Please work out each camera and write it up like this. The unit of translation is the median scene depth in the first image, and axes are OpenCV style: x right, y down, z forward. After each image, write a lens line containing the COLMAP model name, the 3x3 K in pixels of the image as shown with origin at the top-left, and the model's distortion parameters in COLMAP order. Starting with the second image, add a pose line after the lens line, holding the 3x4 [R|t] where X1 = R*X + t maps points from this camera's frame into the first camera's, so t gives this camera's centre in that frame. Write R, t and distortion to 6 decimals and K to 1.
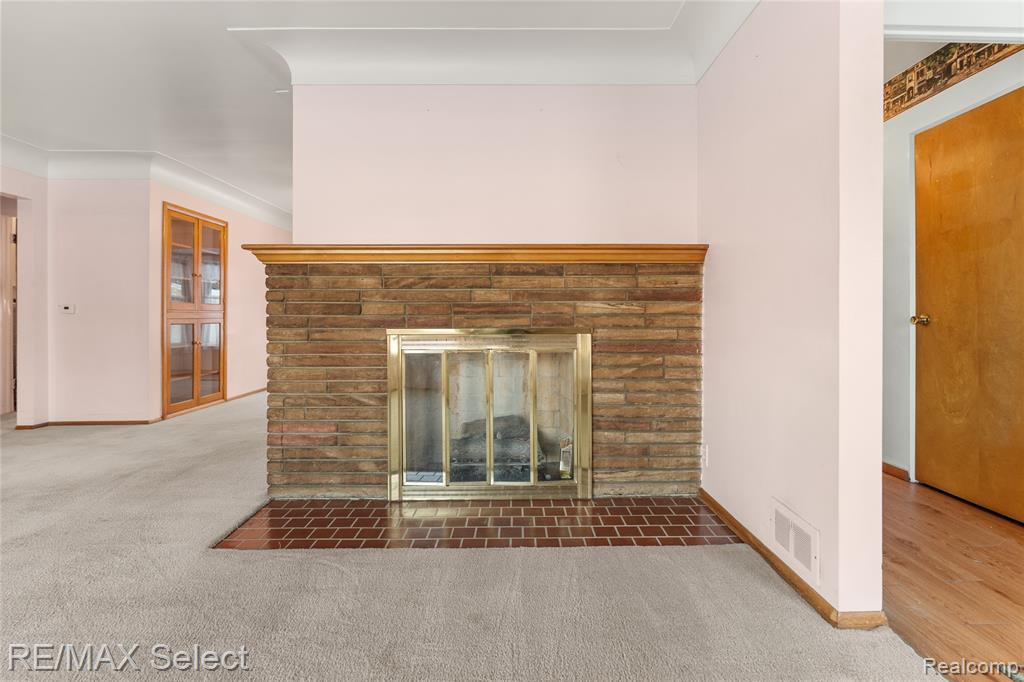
lens RADIAL K [[463.4, 0, 516.6], [0, 463.4, 318.0], [0, 0, 1]] dist [-0.006577, 0.002975]
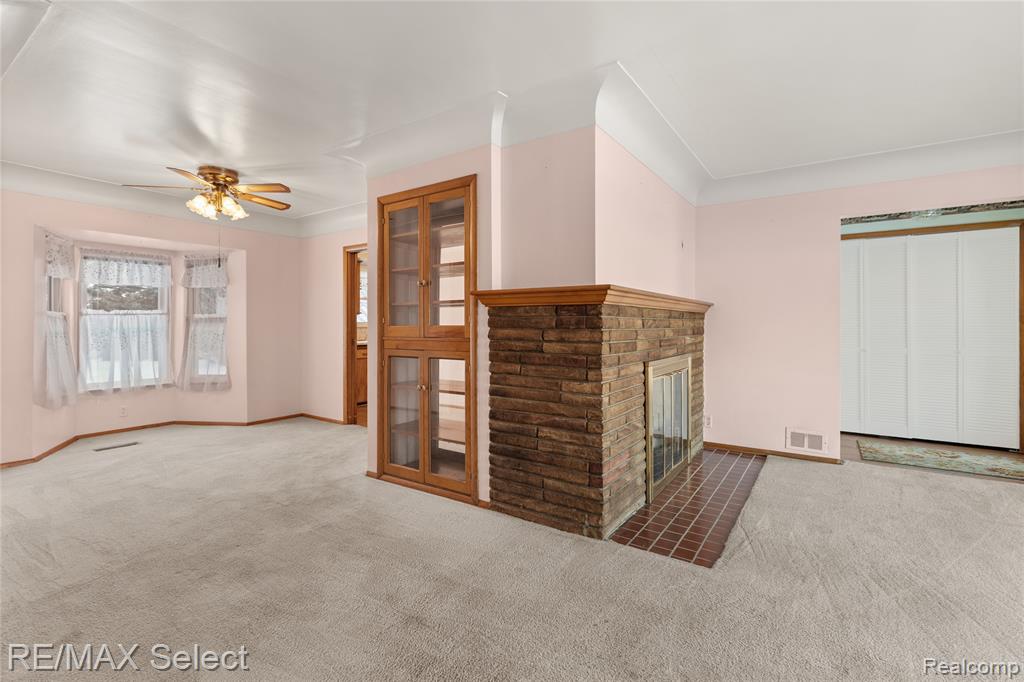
lens RADIAL K [[463.4, 0, 517.5], [0, 463.4, 324.6], [0, 0, 1]] dist [-0.006577, 0.002975]
pose [[0.567936, 0.002227, 0.823070, -1.452609], [0.000255, 0.999996, -0.002882, -0.069849], [-0.823073, 0.001846, 0.567933, 0.588671]]
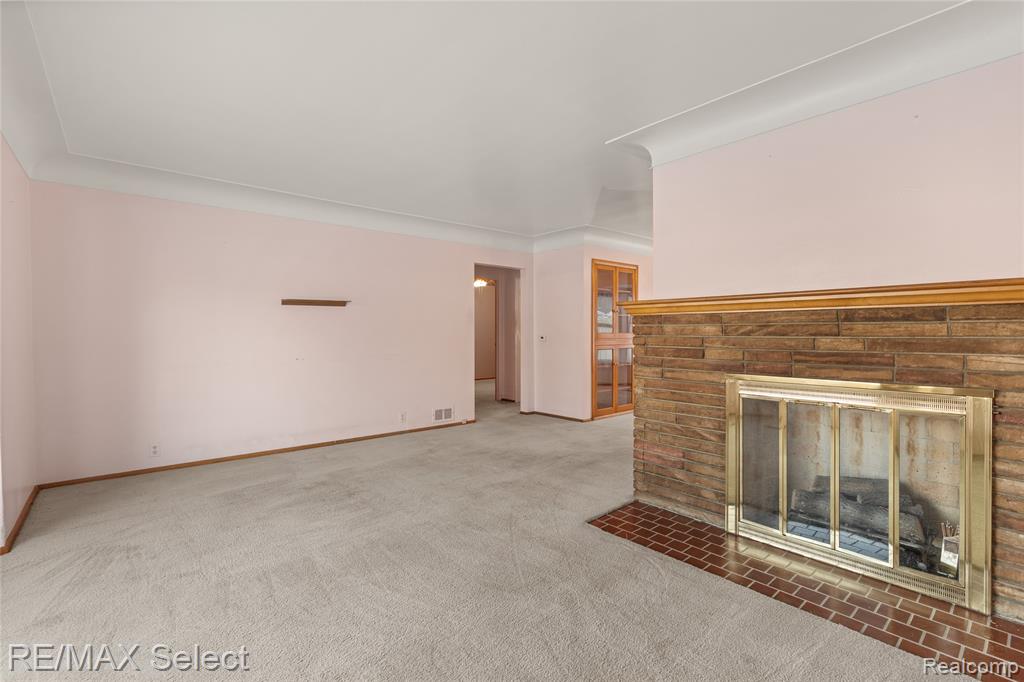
lens RADIAL K [[463.4, 0, 525.9], [0, 463.4, 337.2], [0, 0, 1]] dist [-0.006577, 0.002975]
pose [[0.657207, 0.009958, -0.753644, 0.226305], [0.000757, 0.999903, 0.013872, -0.075378], [0.753709, -0.009687, 0.657136, -0.062672]]
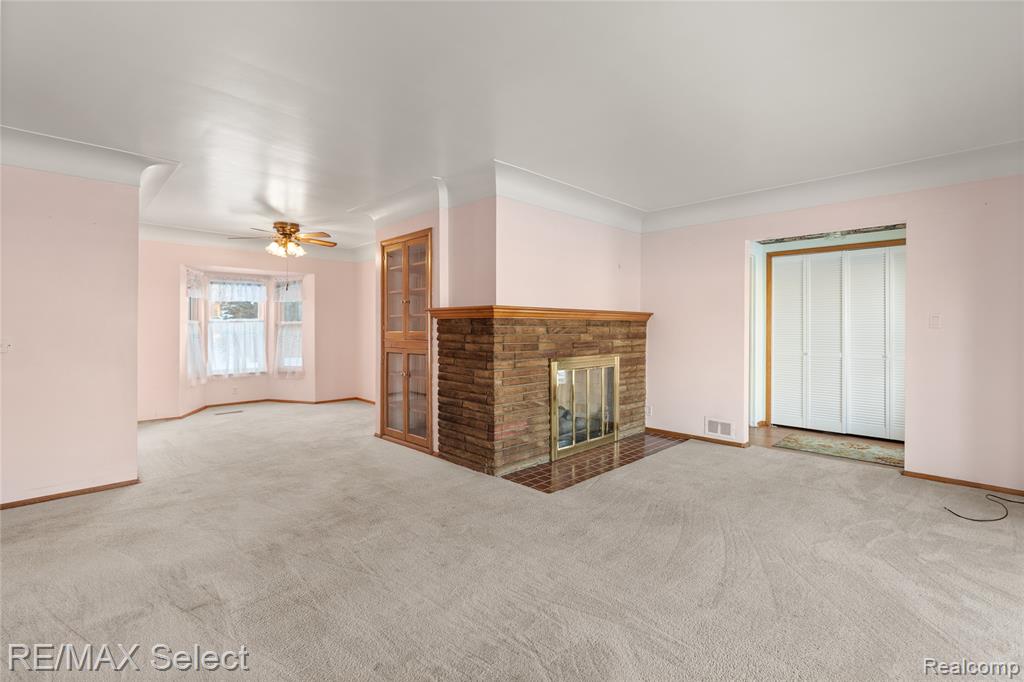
lens RADIAL K [[463.4, 0, 514.4], [0, 463.4, 326.9], [0, 0, 1]] dist [-0.006577, 0.002975]
pose [[0.718529, 0.003609, 0.695488, -1.517042], [-0.001804, 0.999993, -0.003326, -0.083175], [-0.695495, 0.001135, 0.718530, -0.102947]]
